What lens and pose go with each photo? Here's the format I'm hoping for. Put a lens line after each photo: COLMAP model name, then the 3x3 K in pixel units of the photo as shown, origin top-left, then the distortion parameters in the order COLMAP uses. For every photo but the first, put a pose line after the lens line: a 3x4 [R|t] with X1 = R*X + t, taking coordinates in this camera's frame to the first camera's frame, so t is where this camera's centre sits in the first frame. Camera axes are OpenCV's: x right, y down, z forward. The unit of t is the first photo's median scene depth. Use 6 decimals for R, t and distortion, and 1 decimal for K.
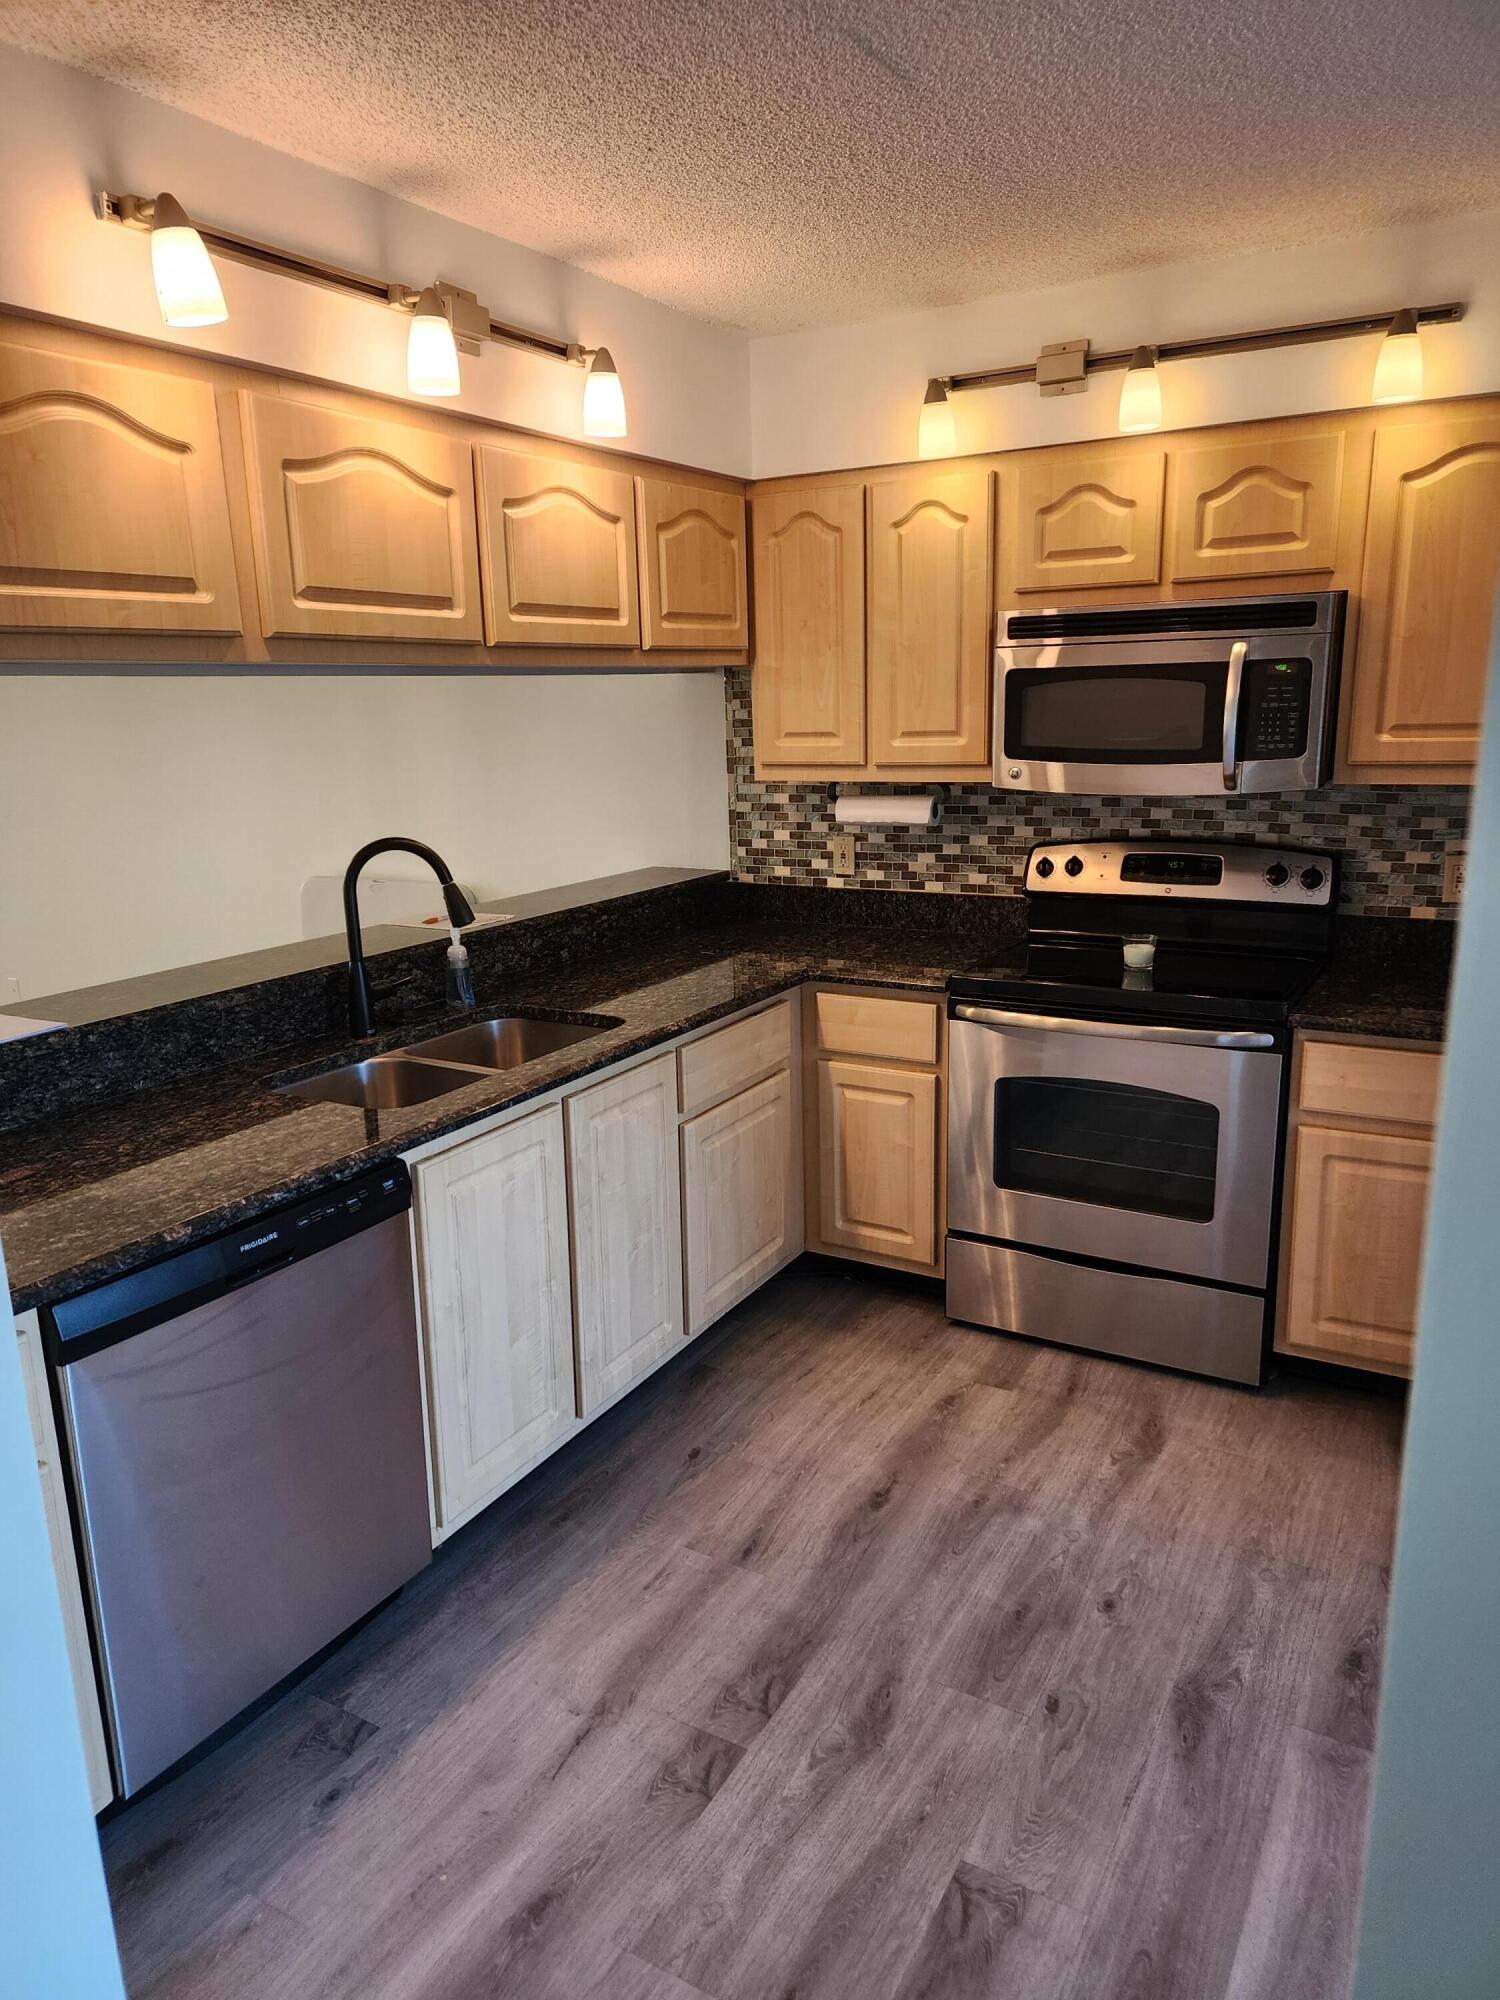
lens RADIAL K [[1331.9, 0, 751.2], [0, 1331.9, 1001.2], [0, 0, 1]] dist [0.075866, -0.074851]
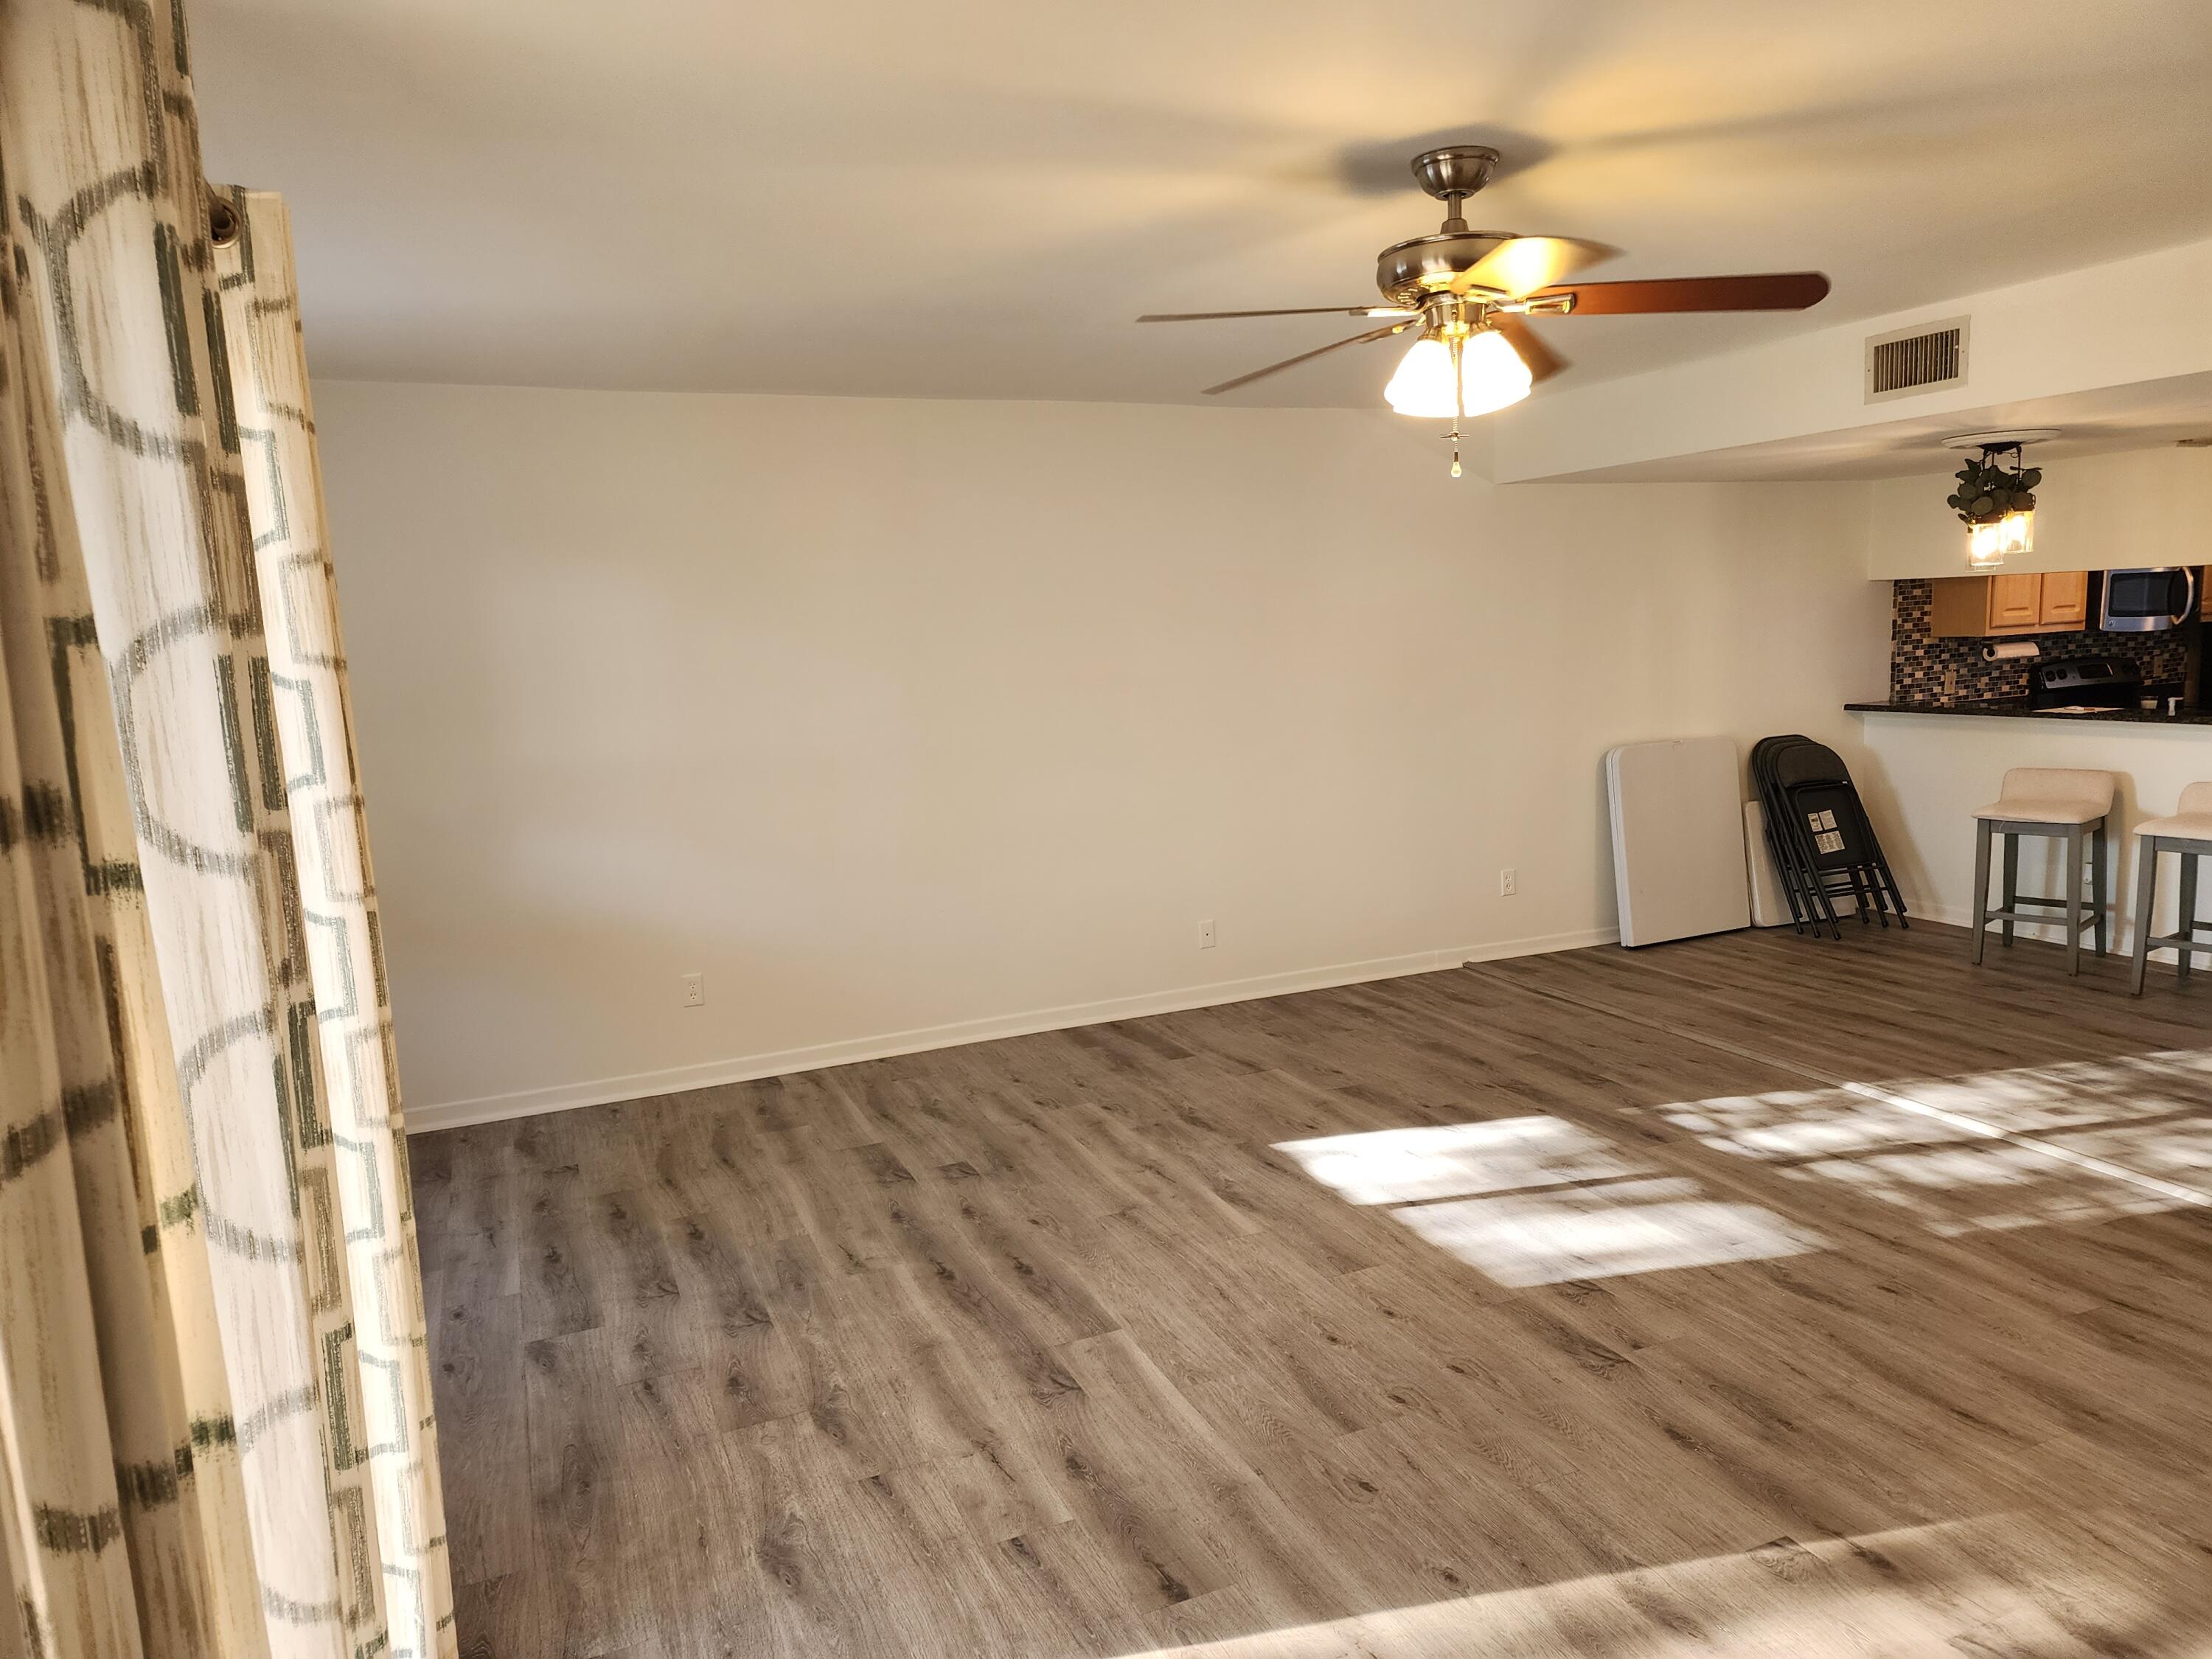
lens RADIAL K [[1473.0, 0, 1113.3], [0, 1473.0, 841.2], [0, 0, 1]] dist [0.075866, -0.074851]
pose [[0.598814, -0.122792, 0.791419, -2.107726], [0.203219, 0.979132, -0.001846, -0.124987], [-0.774677, 0.161937, 0.611271, 0.692121]]
